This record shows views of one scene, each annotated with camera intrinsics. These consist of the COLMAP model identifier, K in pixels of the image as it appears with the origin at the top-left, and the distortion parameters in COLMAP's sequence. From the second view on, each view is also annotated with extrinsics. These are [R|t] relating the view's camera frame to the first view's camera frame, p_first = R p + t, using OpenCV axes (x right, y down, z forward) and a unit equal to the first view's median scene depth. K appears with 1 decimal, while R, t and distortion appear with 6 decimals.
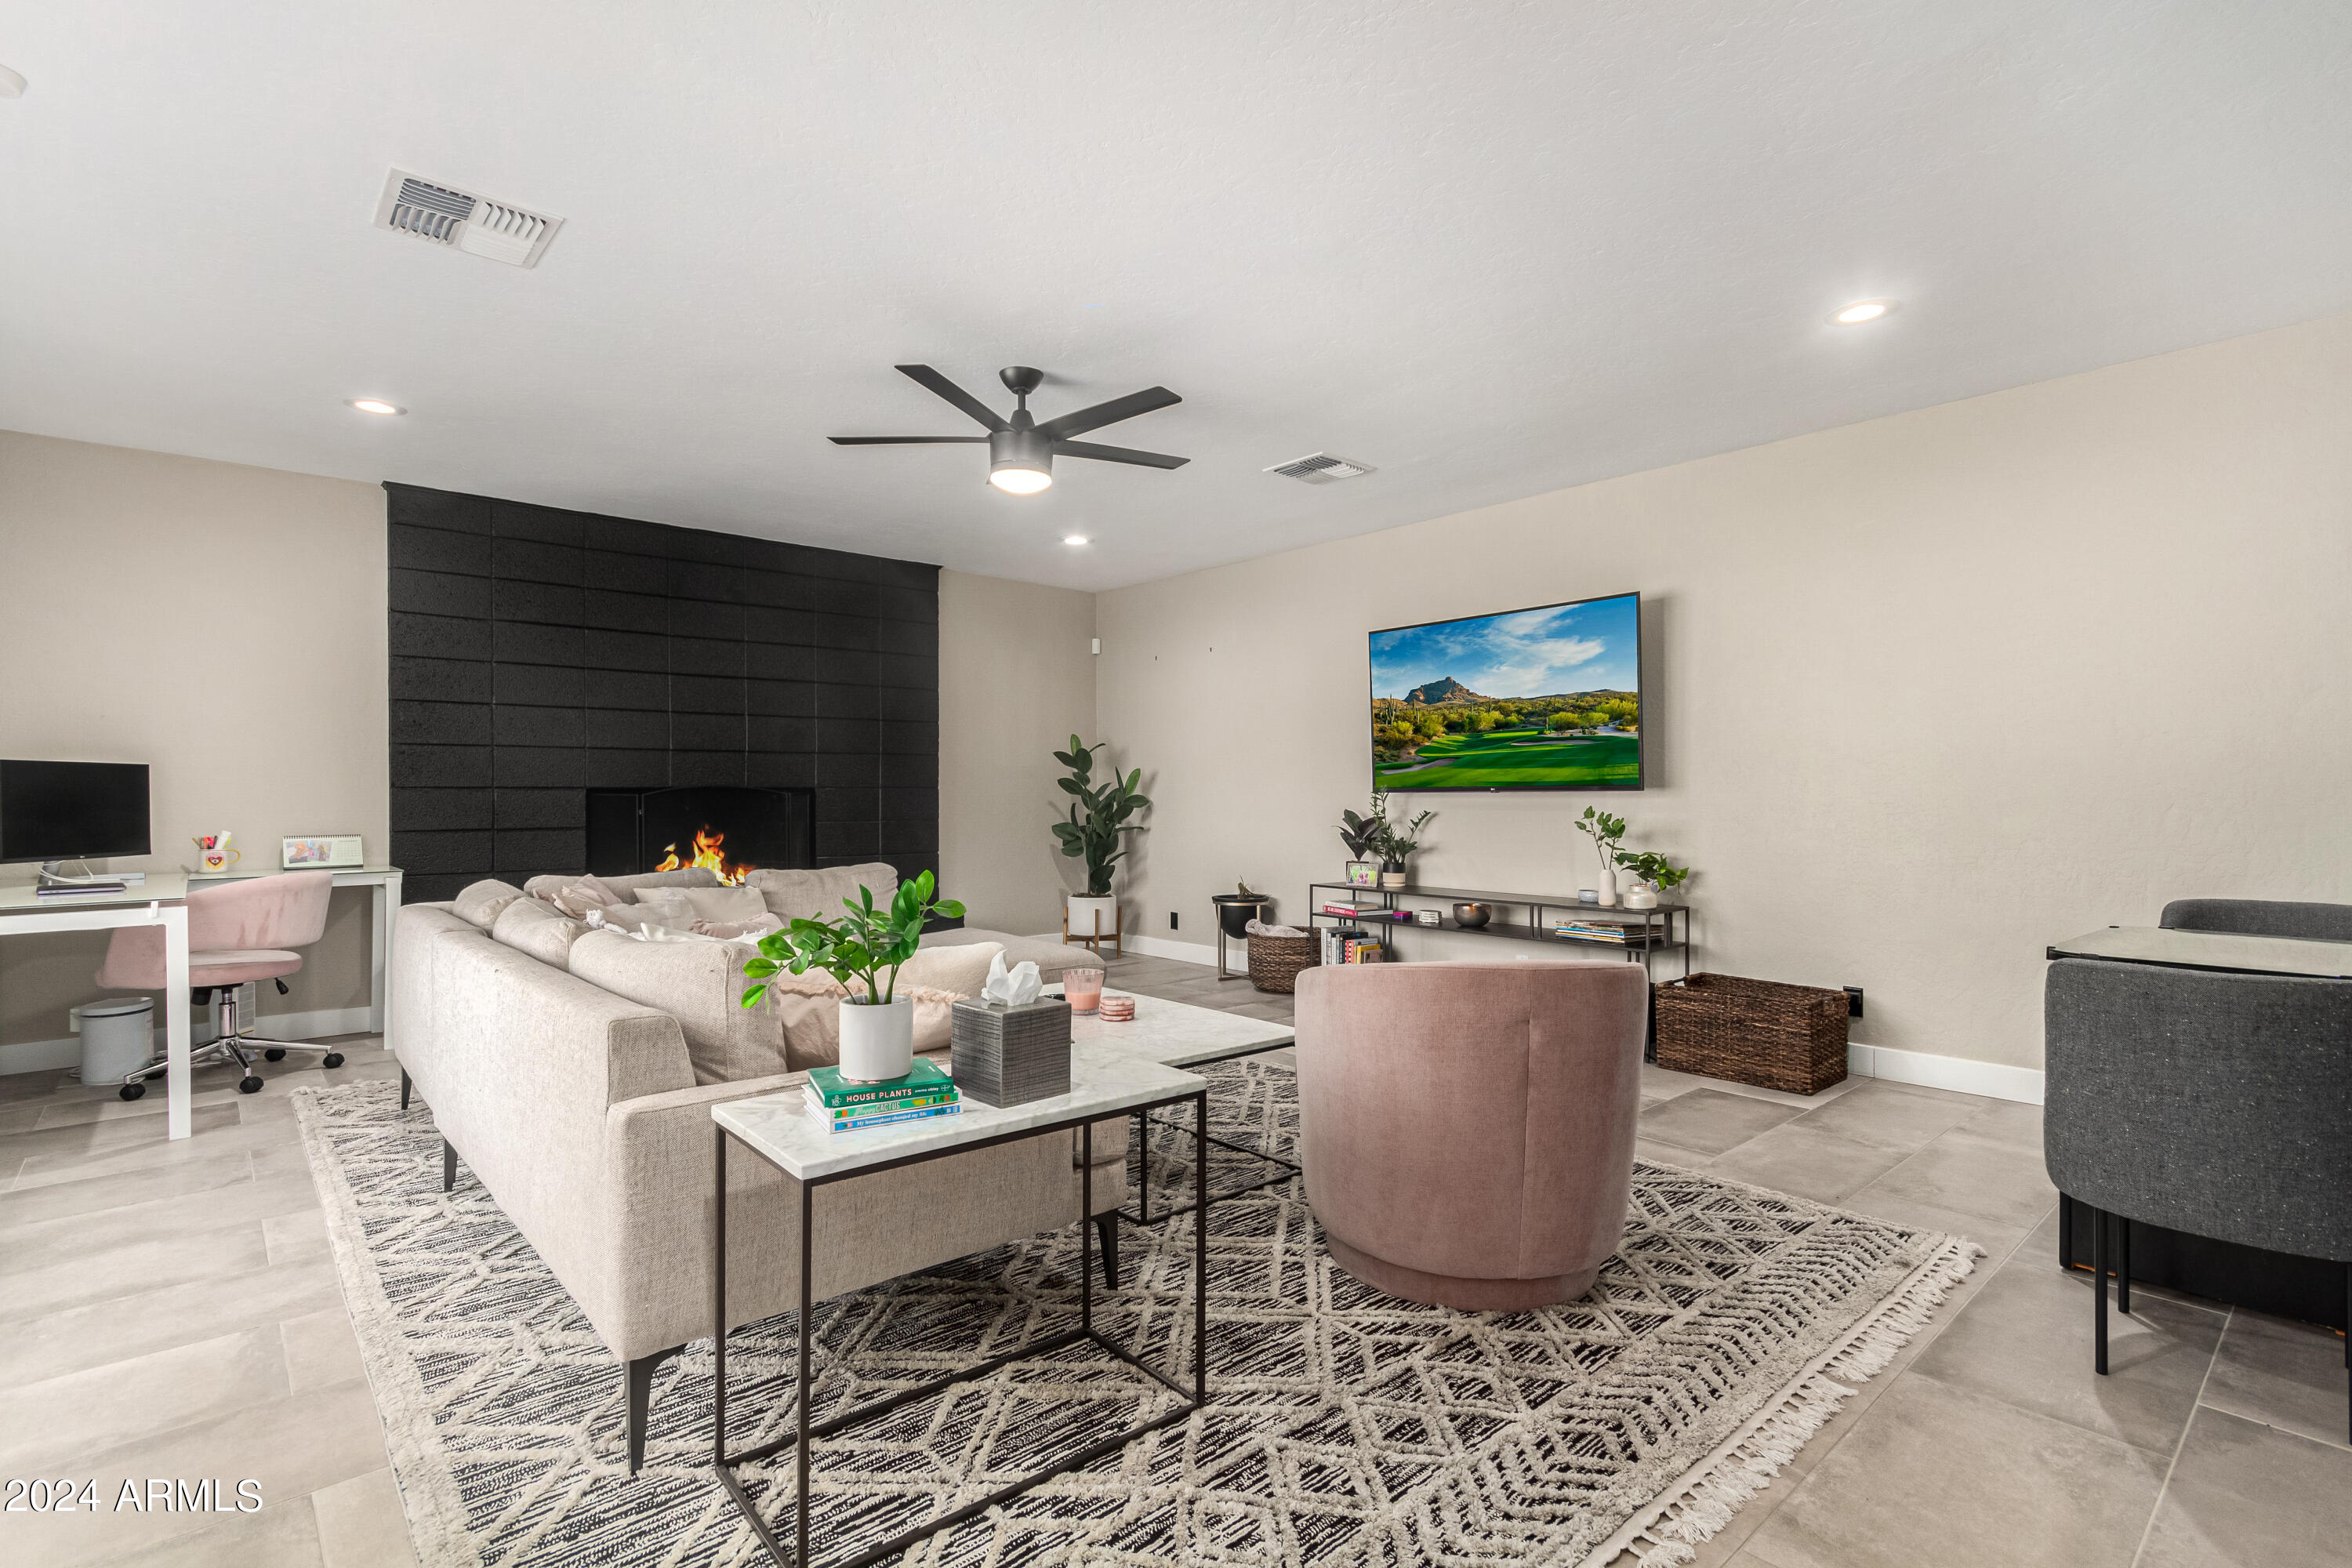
lens RADIAL K [[1094.8, 0, 1191.4], [0, 1094.8, 783.3], [0, 0, 1]] dist [0.005580, 0.000391]
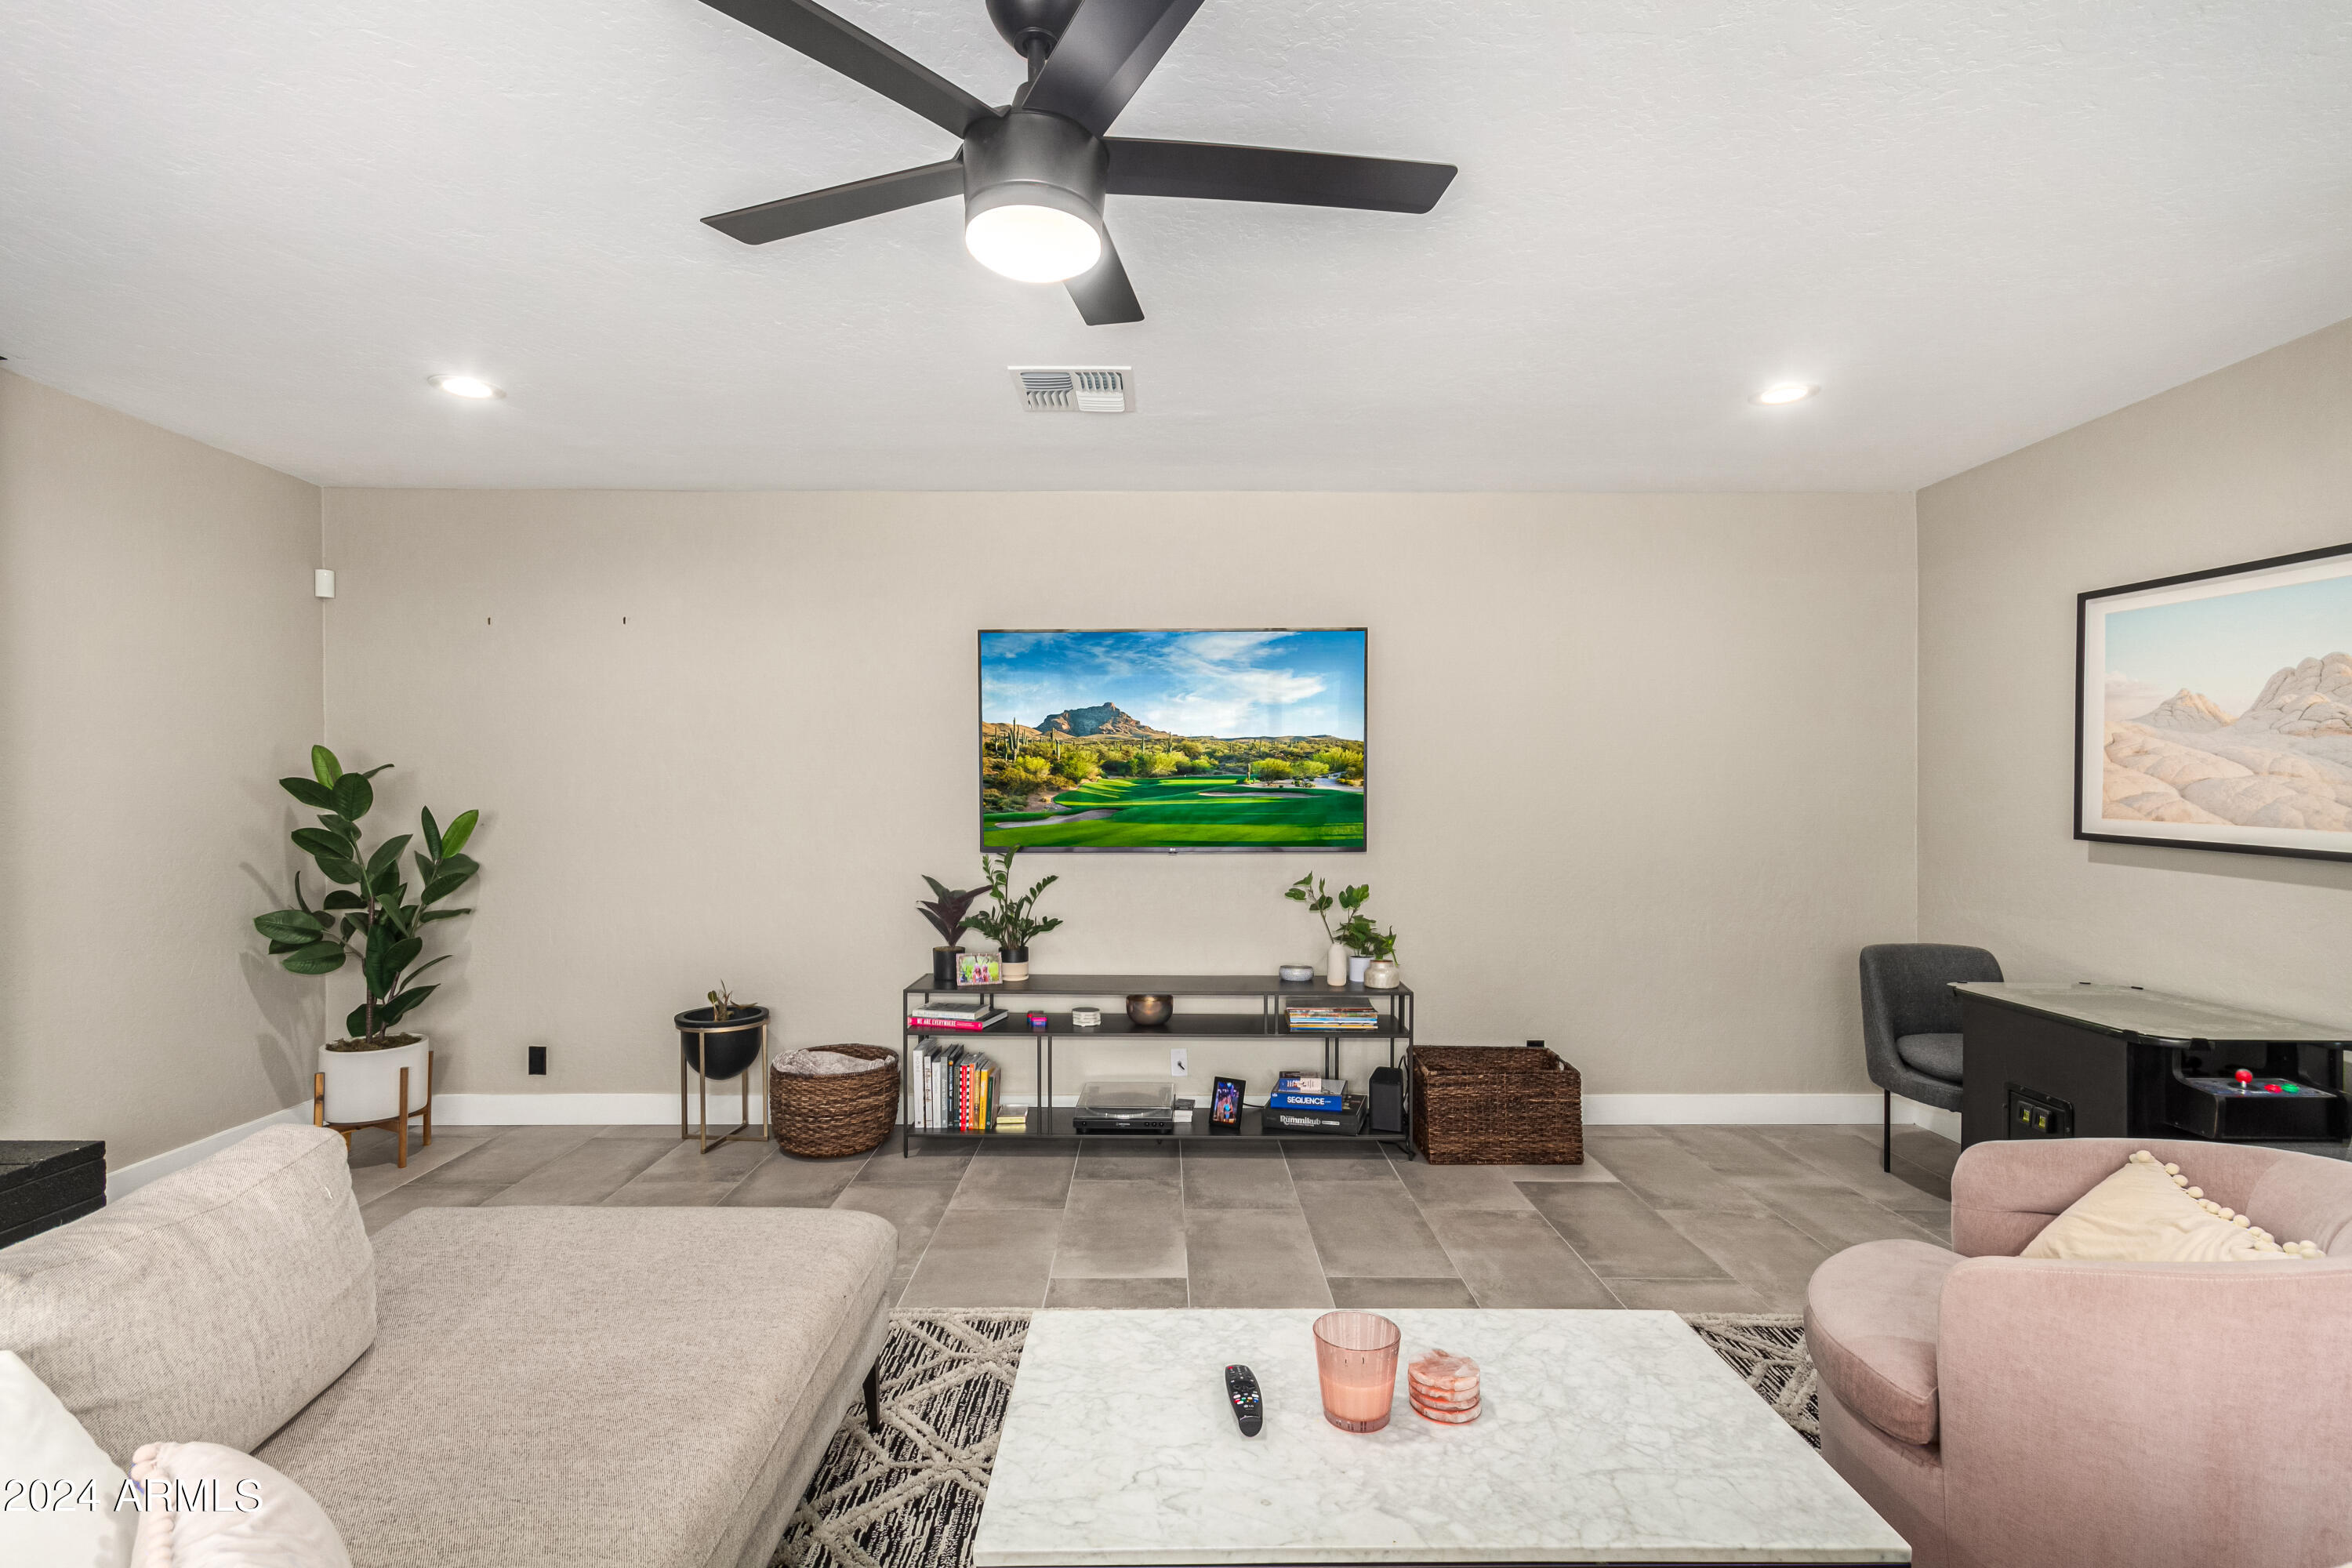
lens RADIAL K [[1094.8, 0, 1162.4], [0, 1094.8, 806.1], [0, 0, 1]] dist [0.005580, 0.000391]
pose [[0.669813, -0.006697, 0.742499, -0.311095], [-0.009943, 0.999789, 0.017988, -0.039033], [-0.742463, -0.019431, 0.669605, 0.456309]]
